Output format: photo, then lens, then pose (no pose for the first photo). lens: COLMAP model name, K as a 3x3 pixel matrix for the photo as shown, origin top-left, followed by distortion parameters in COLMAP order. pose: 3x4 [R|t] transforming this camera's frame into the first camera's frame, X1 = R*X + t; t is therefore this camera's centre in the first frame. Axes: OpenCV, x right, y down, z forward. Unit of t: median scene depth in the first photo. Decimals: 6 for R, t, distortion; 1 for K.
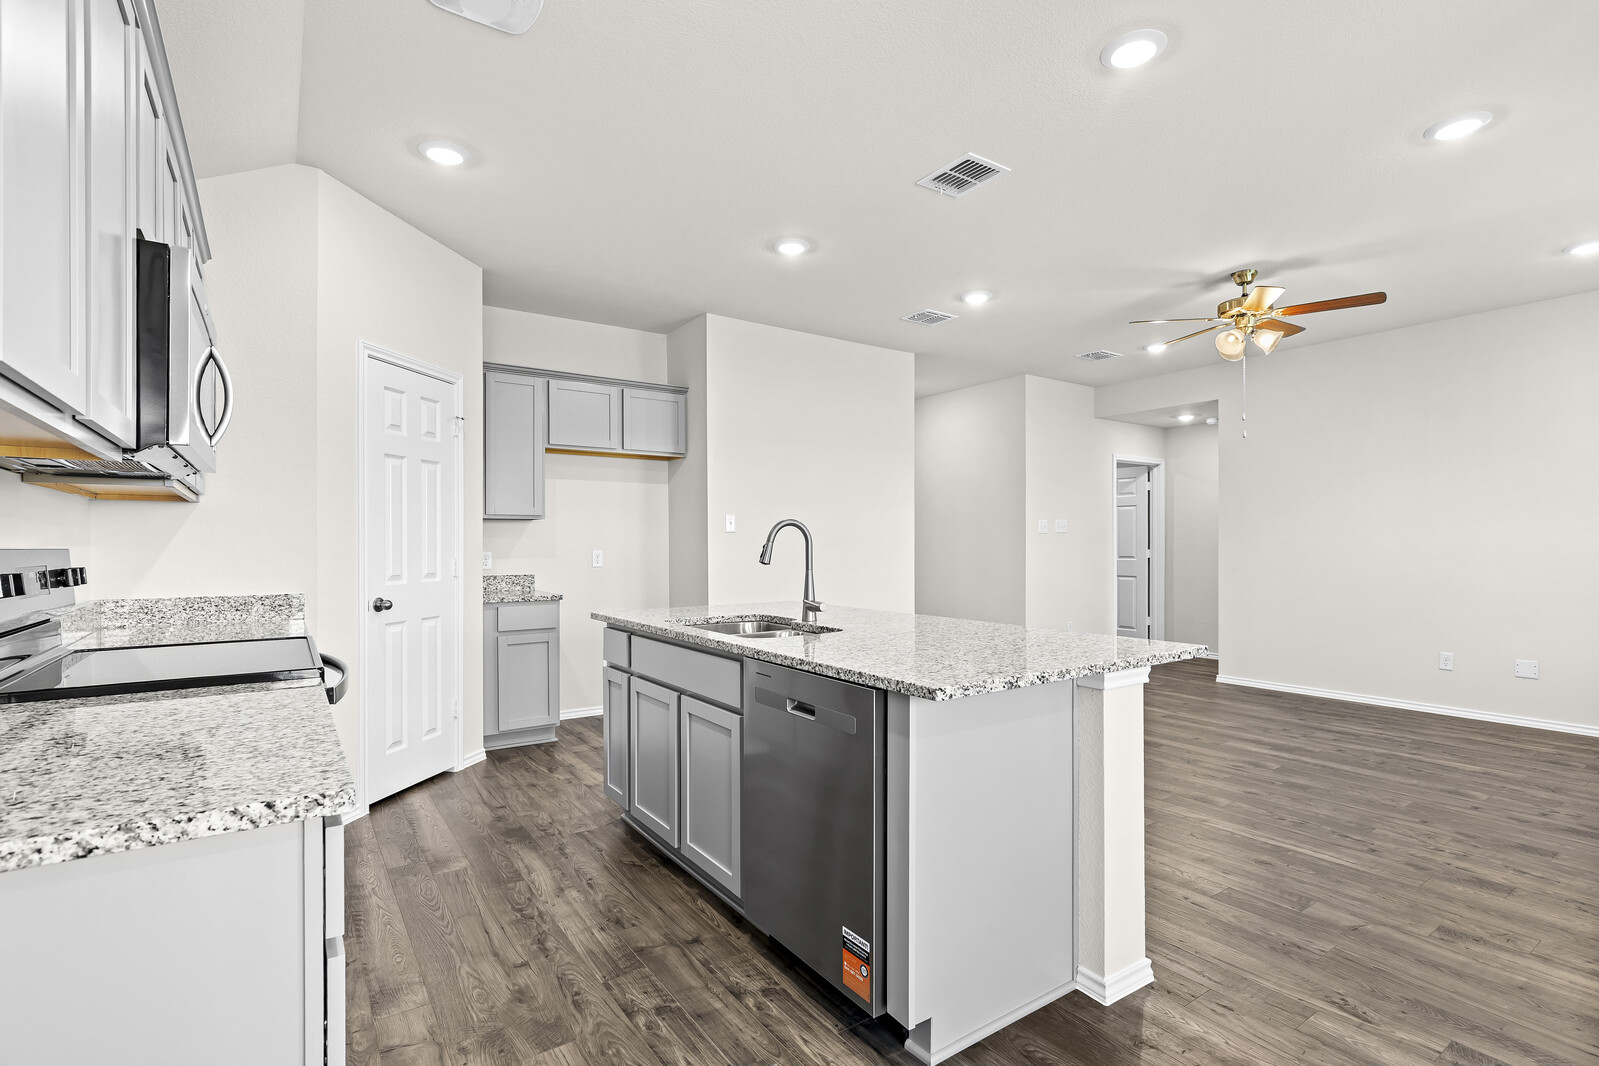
lens RADIAL K [[759.8, 0, 802.8], [0, 759.8, 539.4], [0, 0, 1]] dist [-0.000116, -0.000187]
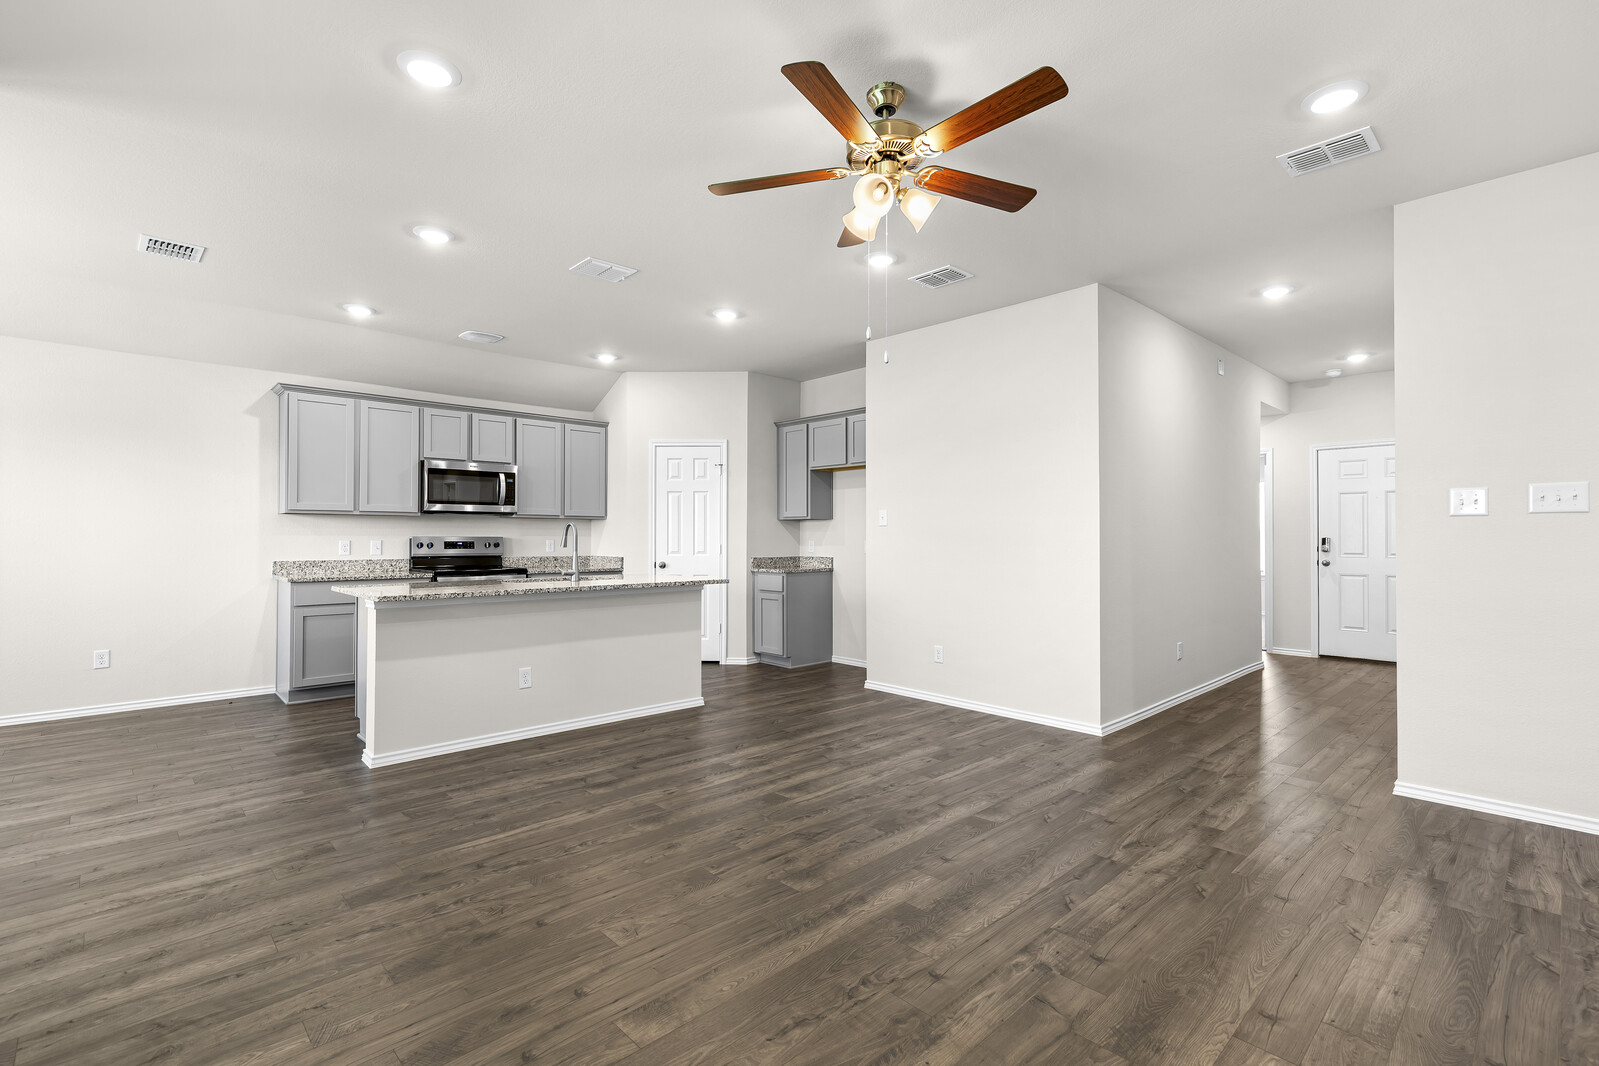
lens RADIAL K [[726.1, 0, 795.1], [0, 726.1, 531.8], [0, 0, 1]] dist [0.007678, -0.000374]
pose [[0.145871, -0.001492, -0.989302, 1.672495], [0.007912, 0.999969, -0.000342, -0.000676], [0.989272, -0.007777, 0.145878, 1.238383]]
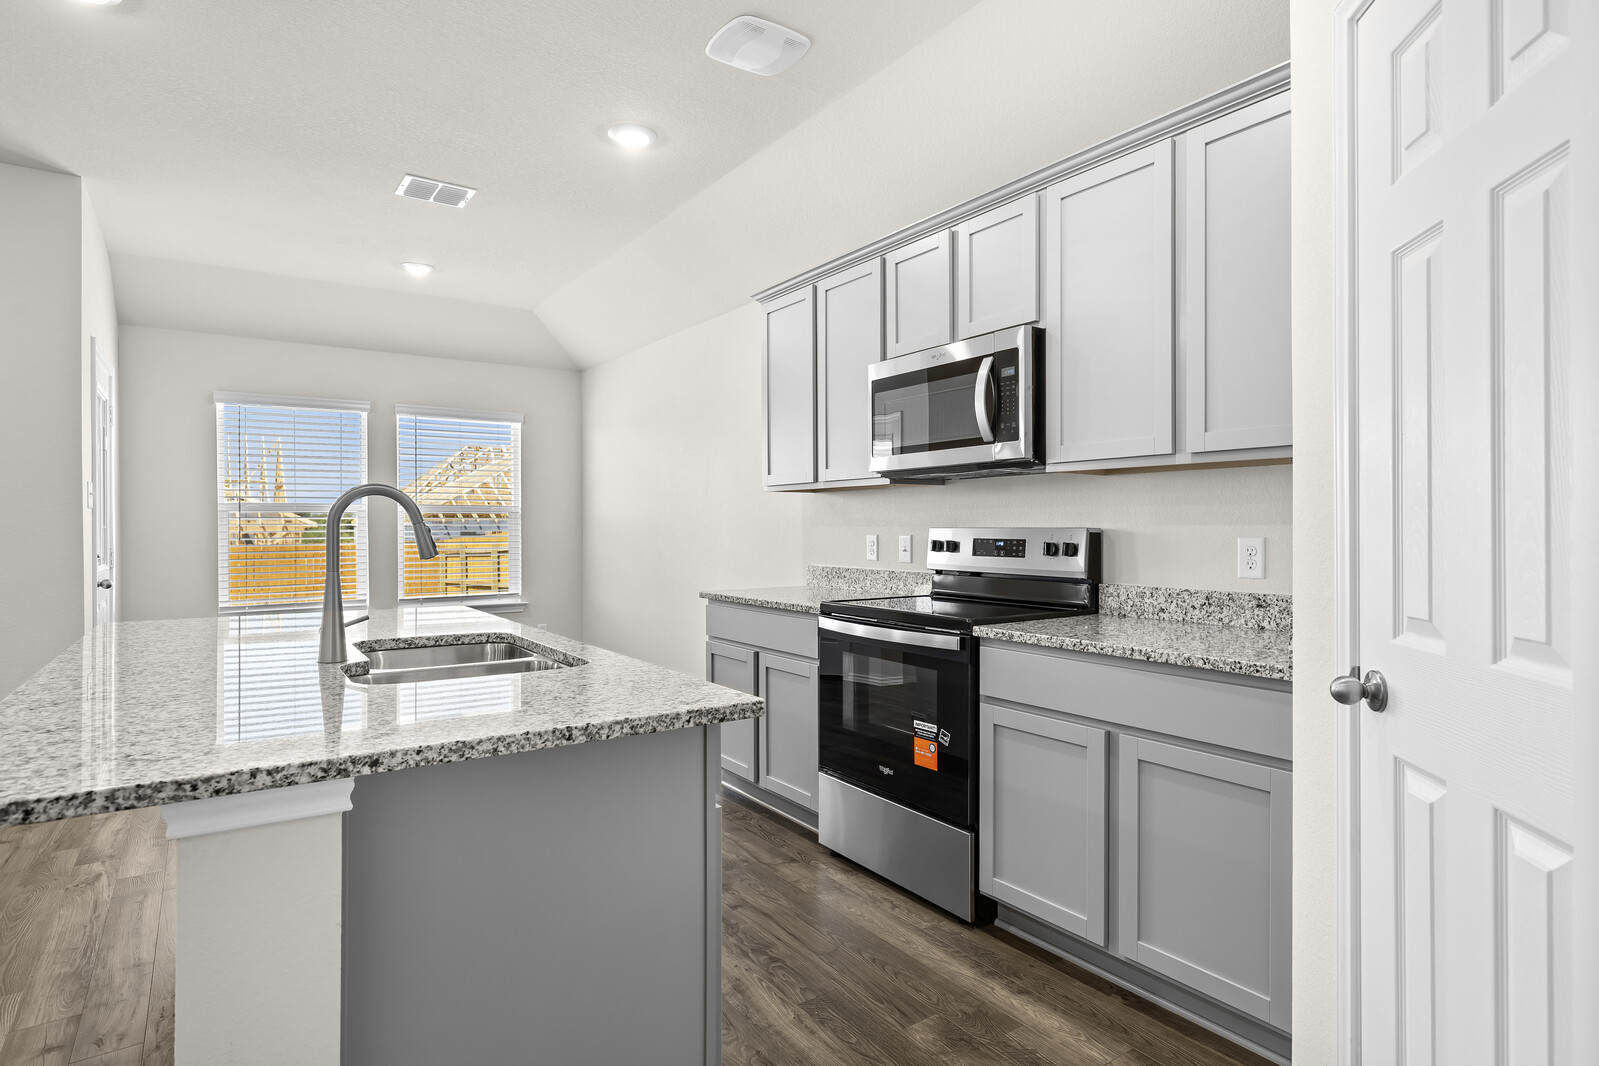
lens RADIAL K [[845.7, 0, 797.2], [0, 845.7, 526.9], [0, 0, 1]] dist [0.005573, 0.000764]
pose [[-0.999990, 0.004114, -0.001704, -0.332072], [0.004131, 0.999941, -0.010032, 0.013493], [0.001662, -0.010039, -0.999948, 1.618789]]
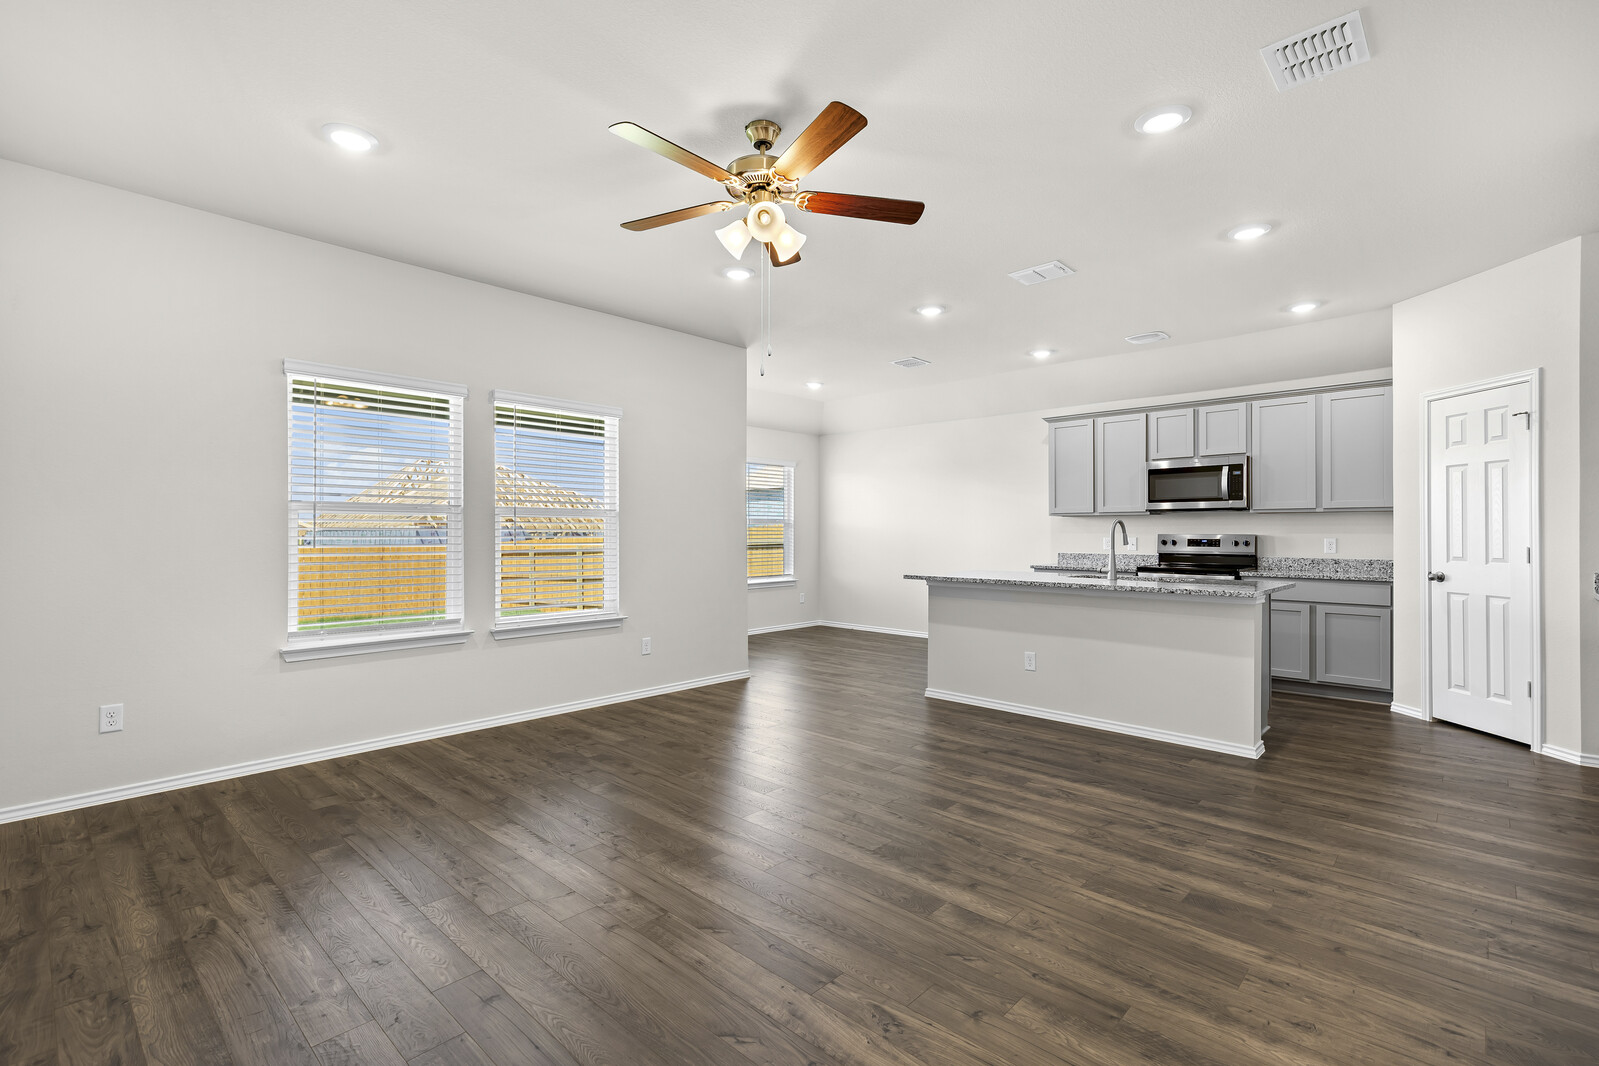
lens RADIAL K [[726.1, 0, 796.0], [0, 726.1, 532.5], [0, 0, 1]] dist [0.007678, -0.000374]
pose [[-0.978795, 0.002738, -0.204825, 0.996415], [0.004514, 0.999956, -0.008206, 0.011851], [0.204794, -0.008956, -0.978764, 2.387374]]
